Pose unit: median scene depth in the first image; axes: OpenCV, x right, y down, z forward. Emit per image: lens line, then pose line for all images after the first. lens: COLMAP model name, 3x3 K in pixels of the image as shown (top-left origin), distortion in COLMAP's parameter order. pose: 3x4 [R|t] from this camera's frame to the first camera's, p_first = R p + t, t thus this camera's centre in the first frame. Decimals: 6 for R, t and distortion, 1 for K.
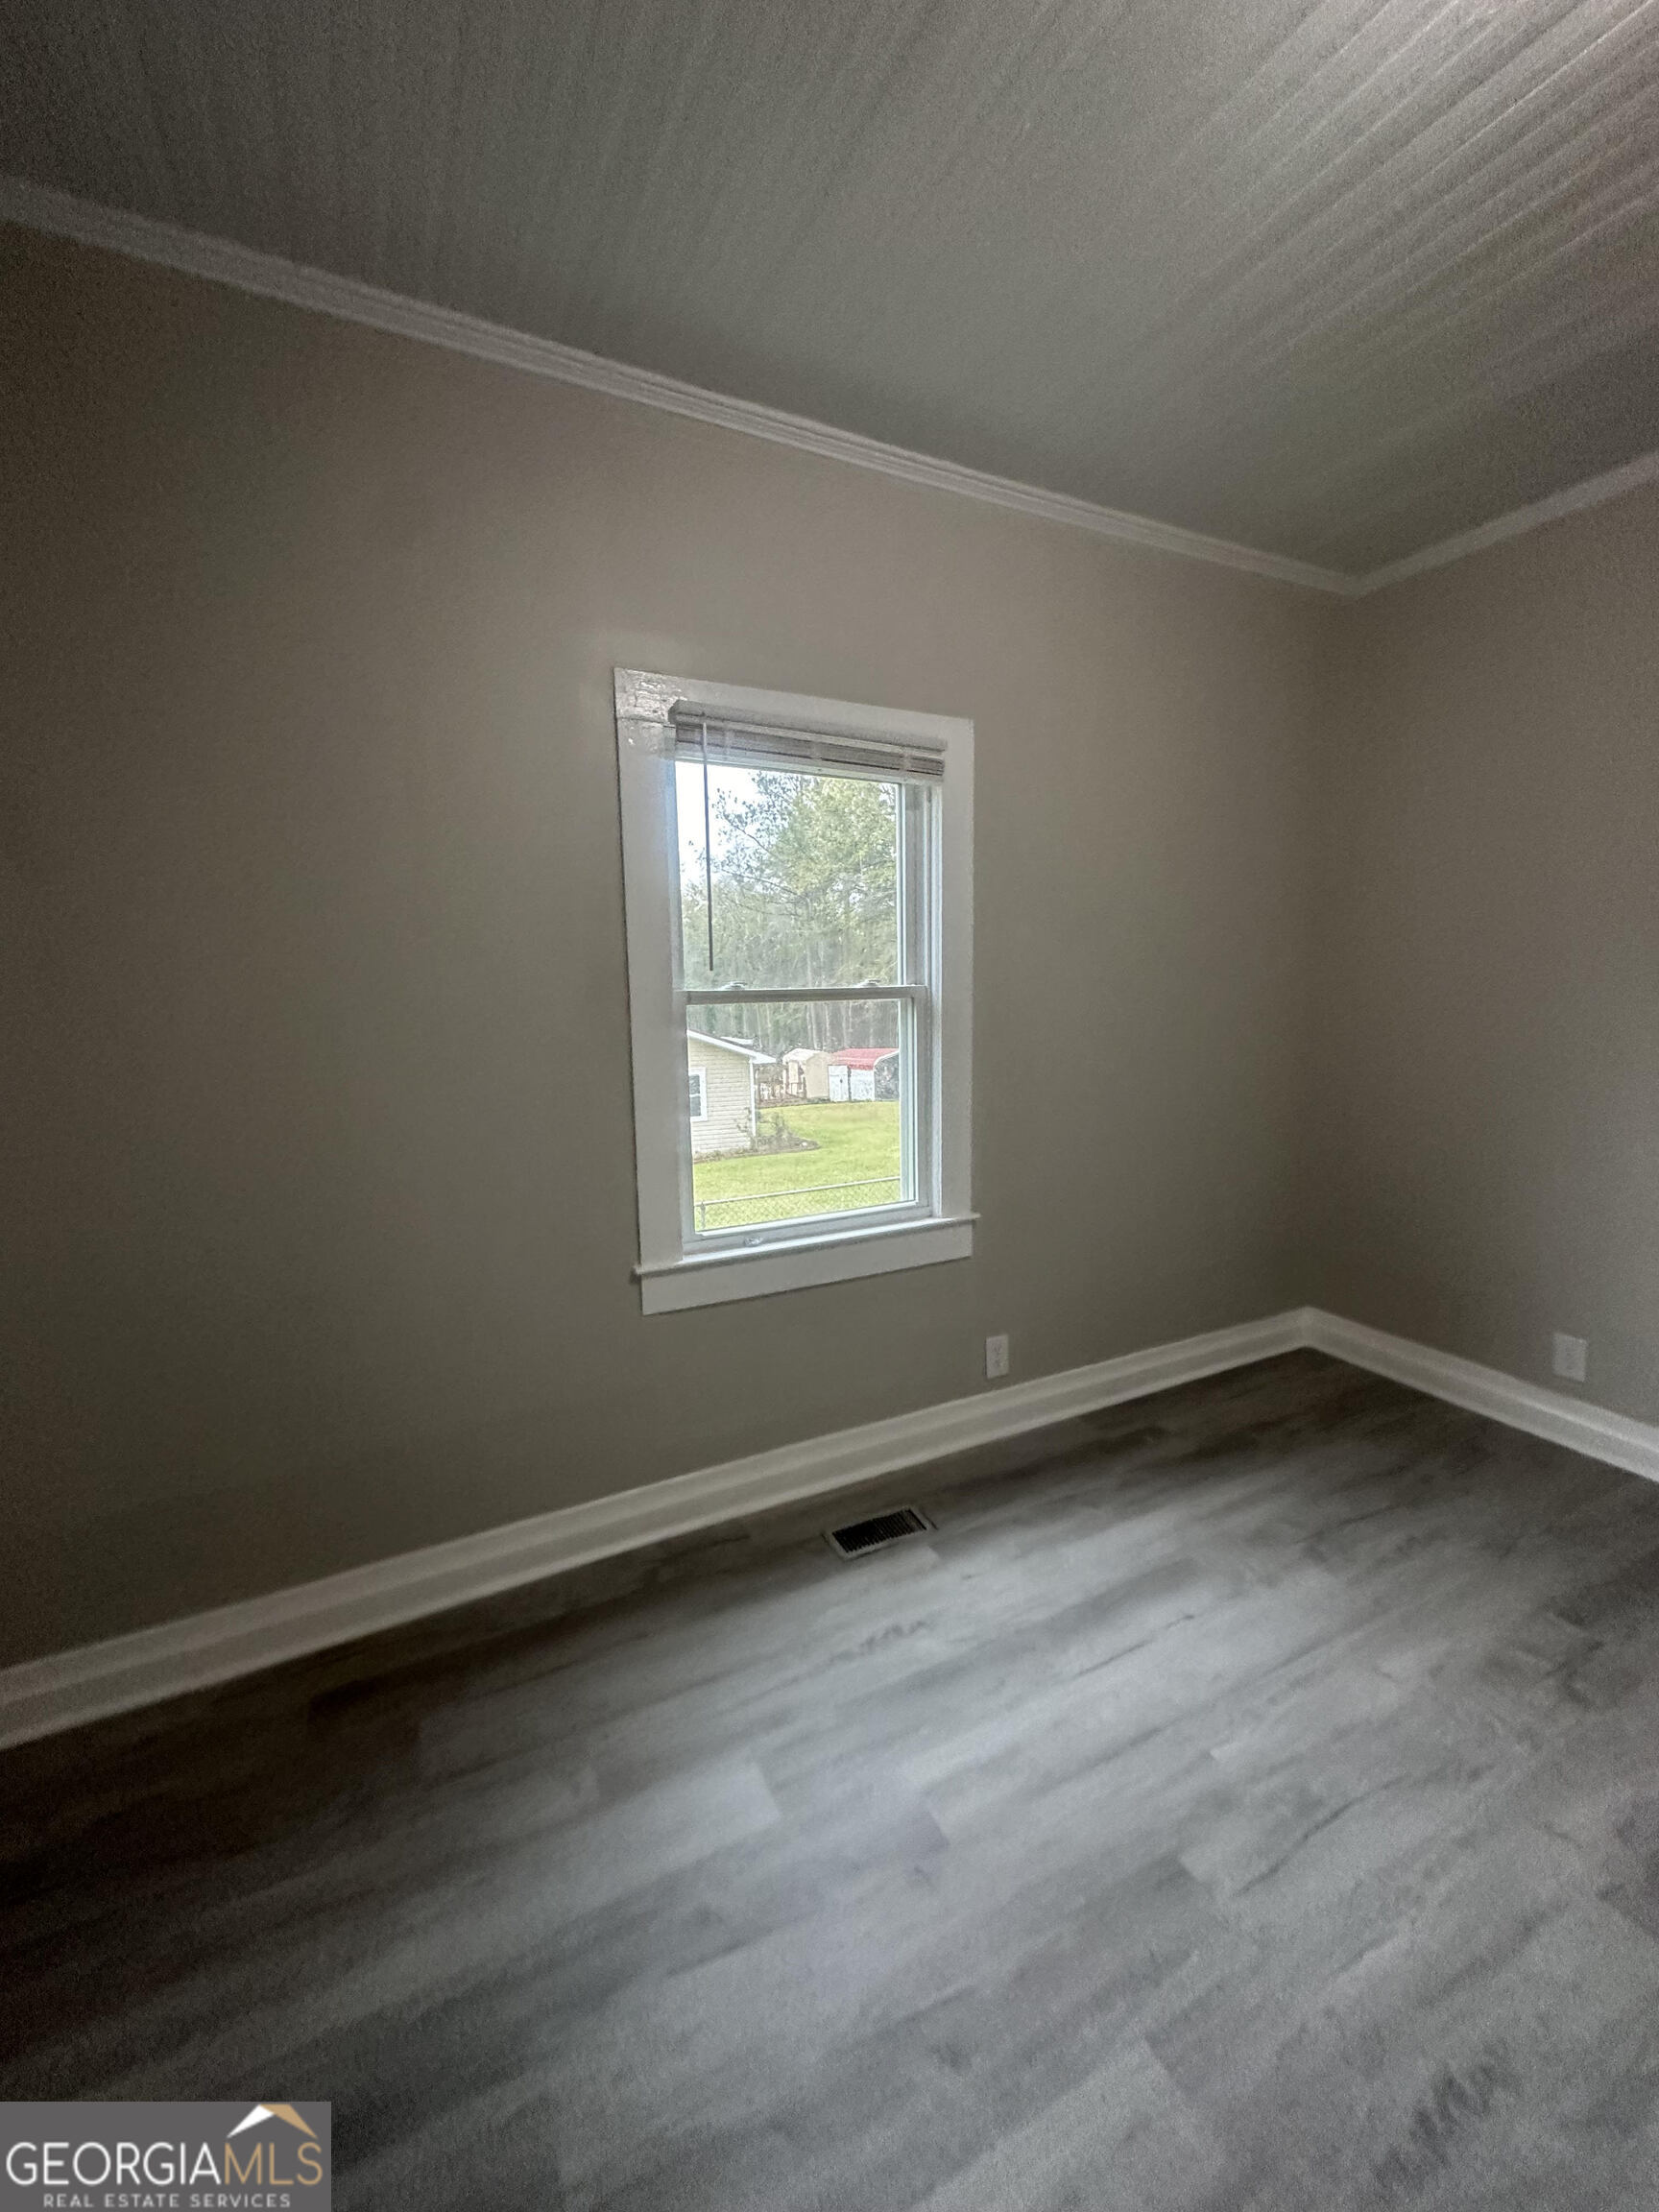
lens RADIAL K [[900.2, 0, 834.0], [0, 900.2, 1105.0], [0, 0, 1]] dist [0.001726, -0.000700]
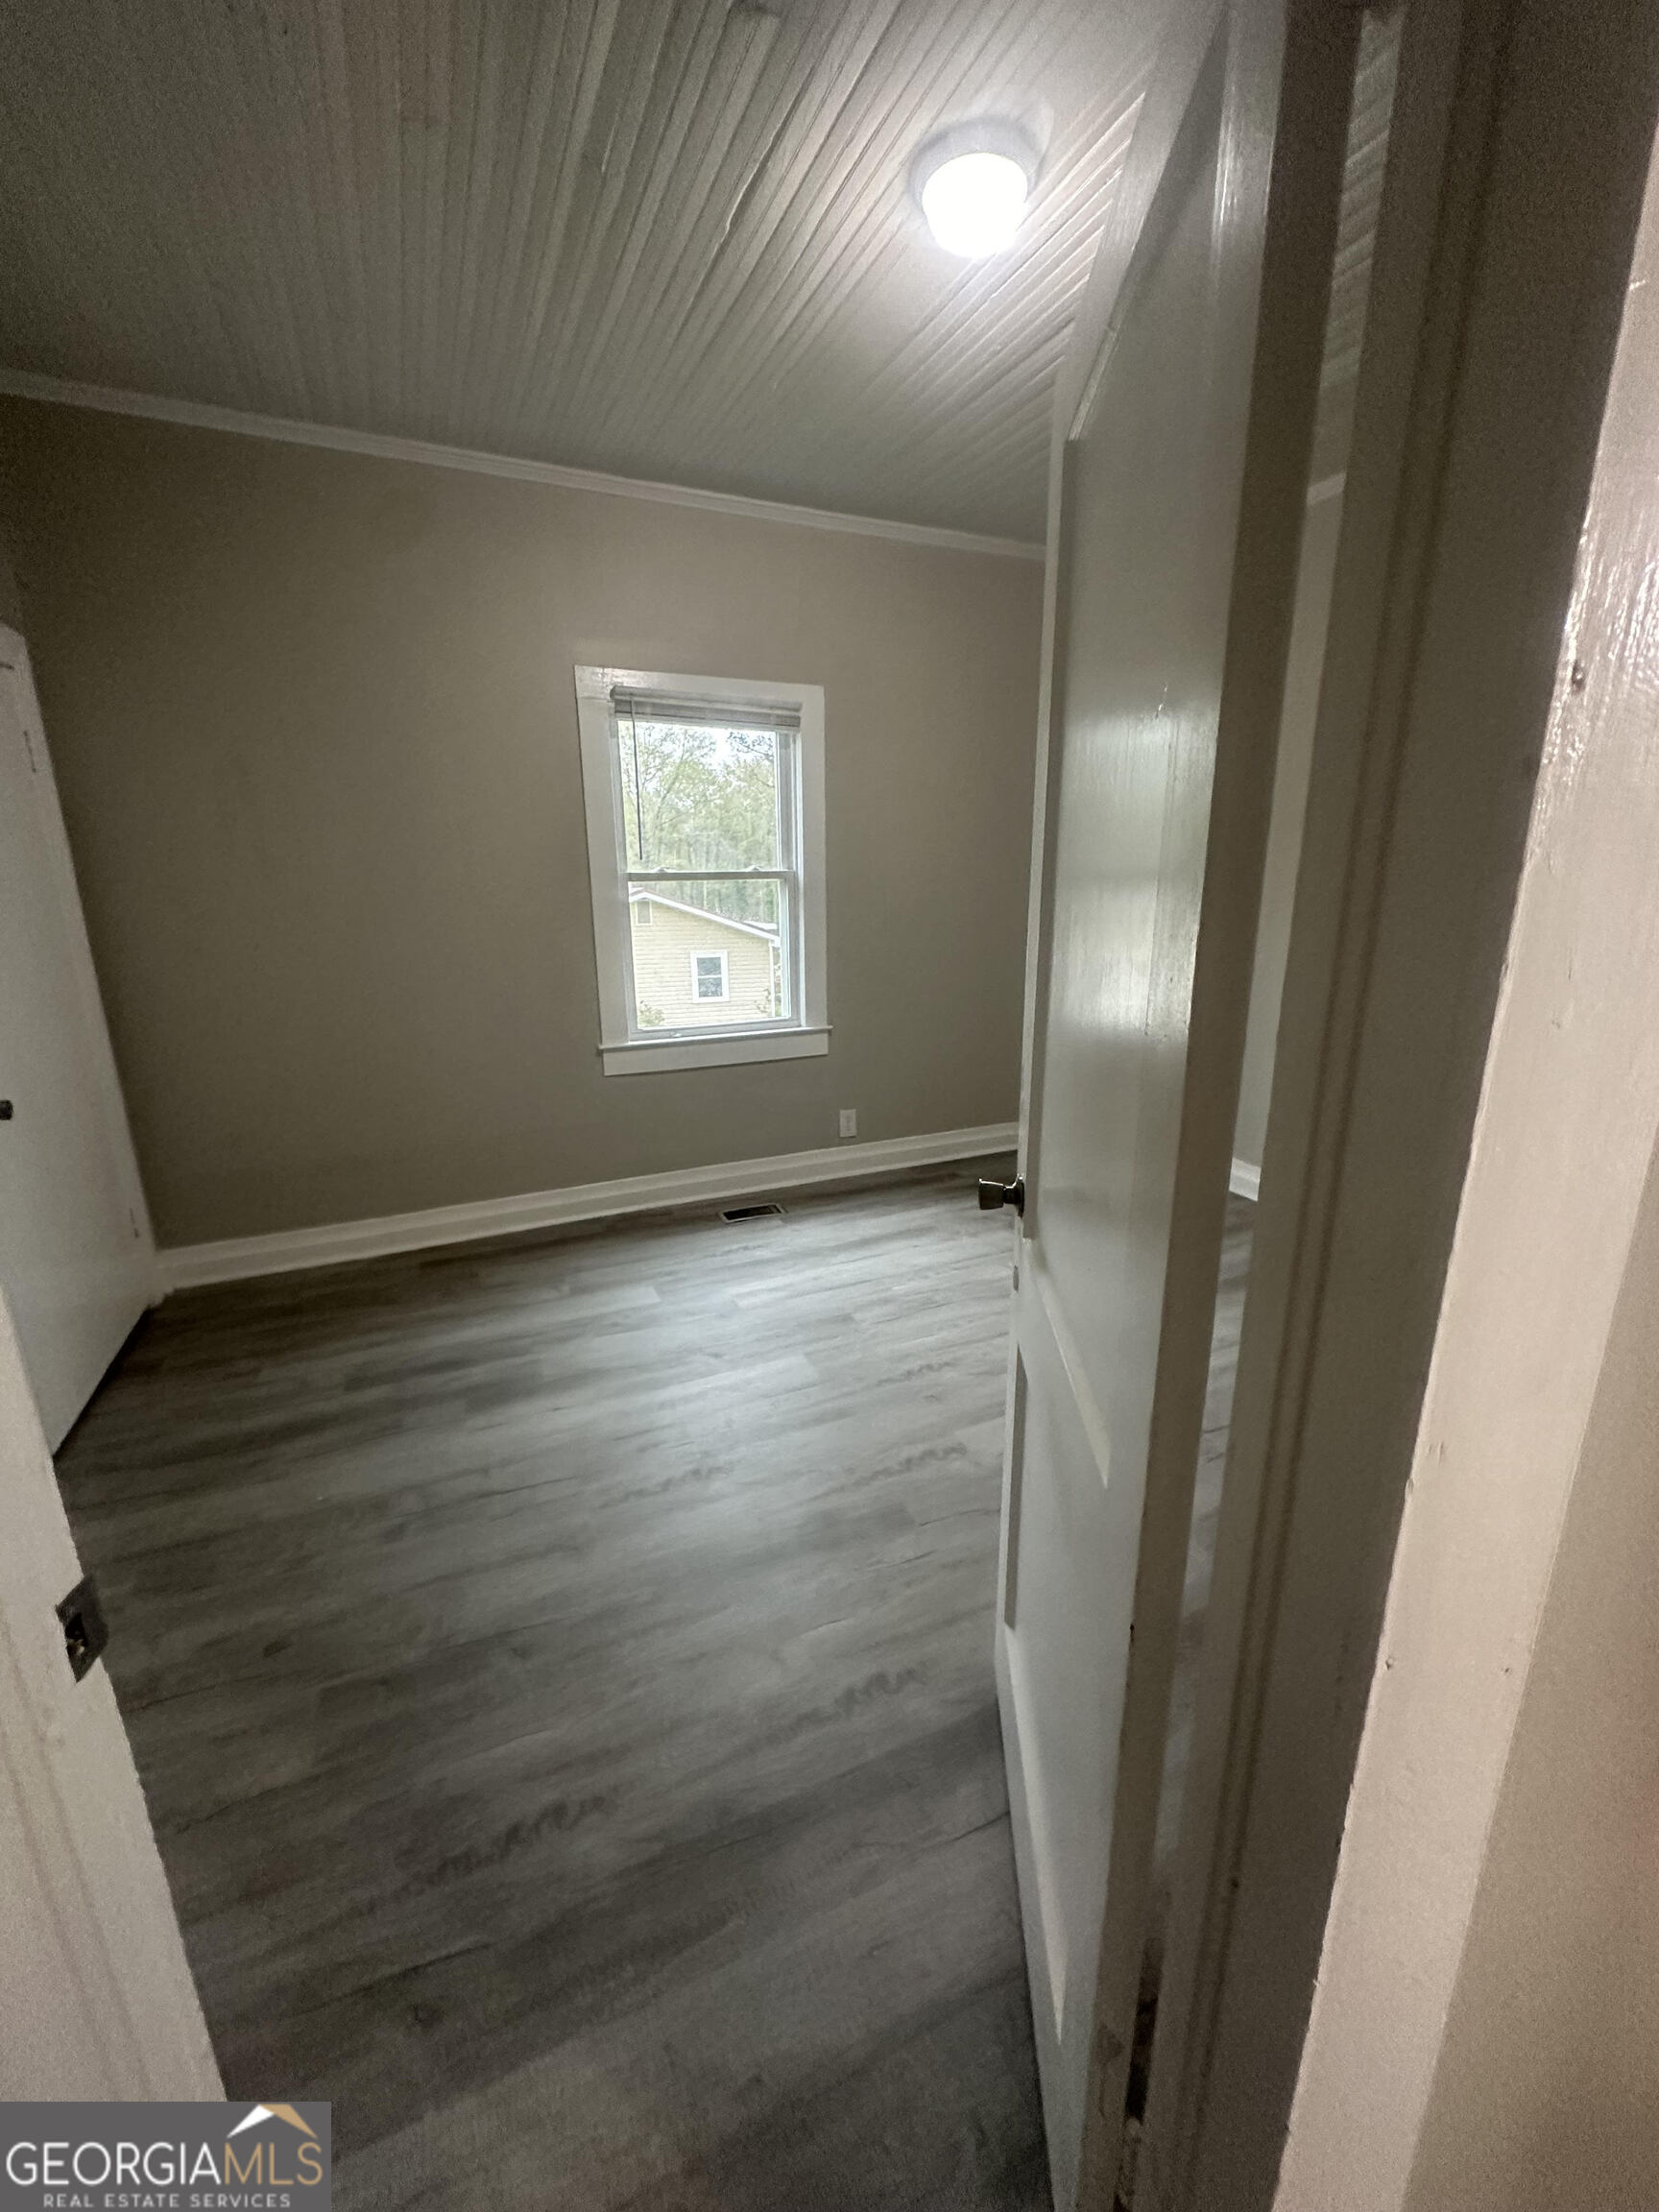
lens RADIAL K [[900.2, 0, 835.9], [0, 900.2, 1104.8], [0, 0, 1]] dist [0.001726, -0.000700]
pose [[0.999194, 0.019142, -0.035281, 0.254096], [-0.014710, 0.992441, 0.121841, 0.077976], [0.037347, -0.121224, 0.991922, -0.582837]]
